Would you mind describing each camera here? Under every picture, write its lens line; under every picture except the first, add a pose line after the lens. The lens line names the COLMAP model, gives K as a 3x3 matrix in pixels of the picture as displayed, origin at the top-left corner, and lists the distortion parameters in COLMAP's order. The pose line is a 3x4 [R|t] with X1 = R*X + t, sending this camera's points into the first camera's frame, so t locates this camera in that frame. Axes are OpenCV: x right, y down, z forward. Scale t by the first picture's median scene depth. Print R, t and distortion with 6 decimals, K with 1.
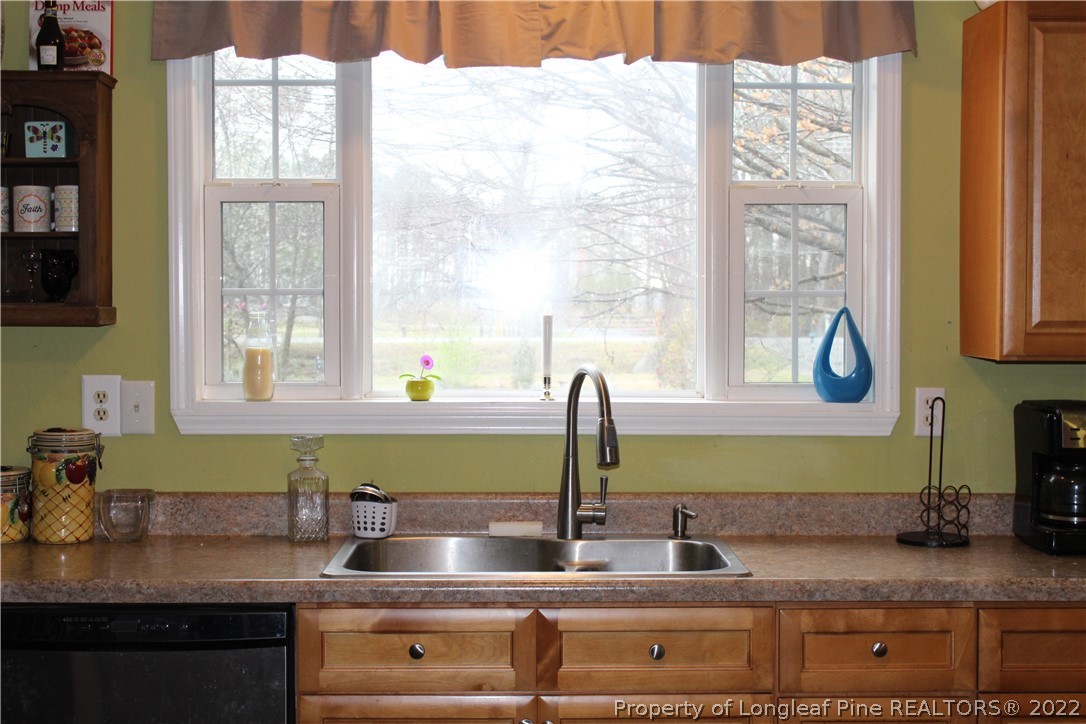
lens RADIAL K [[1589.5, 0, 547.3], [0, 1589.5, 361.2], [0, 0, 1]] dist [-0.040407, 0.000000]
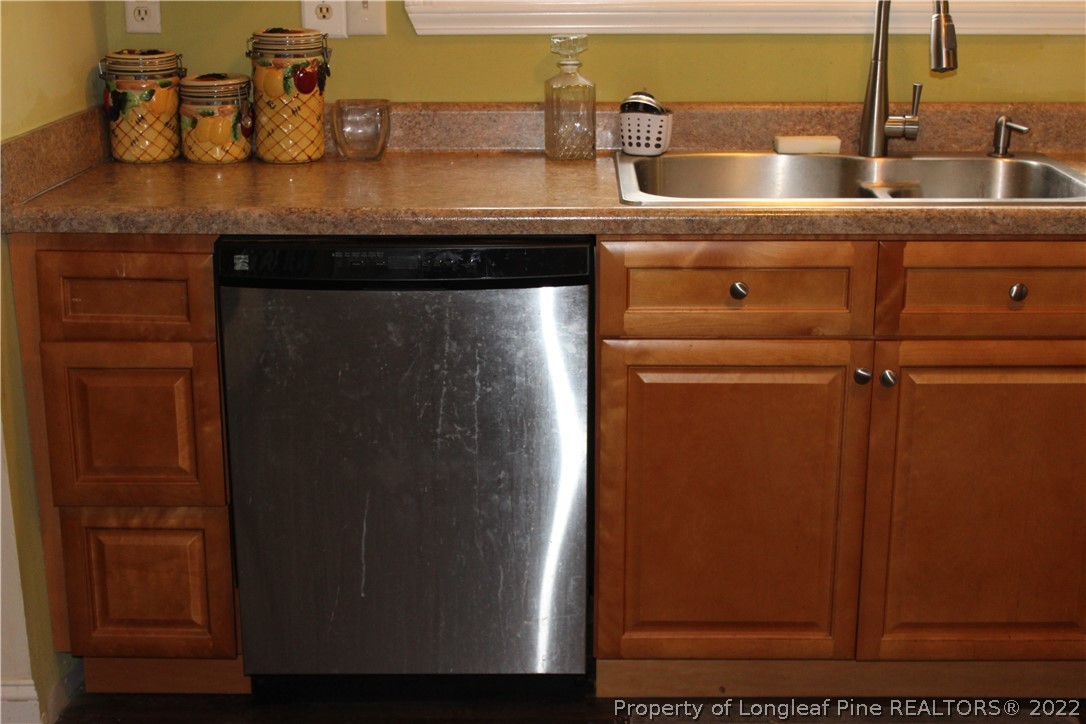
lens RADIAL K [[1589.5, 0, 538.4], [0, 1589.5, 365.5], [0, 0, 1]] dist [-0.040407, 0.000000]
pose [[0.998972, 0.005795, -0.044951, -0.129844], [0.005660, 0.968078, 0.250584, 0.004535], [0.044968, -0.250581, 0.967051, 0.128112]]
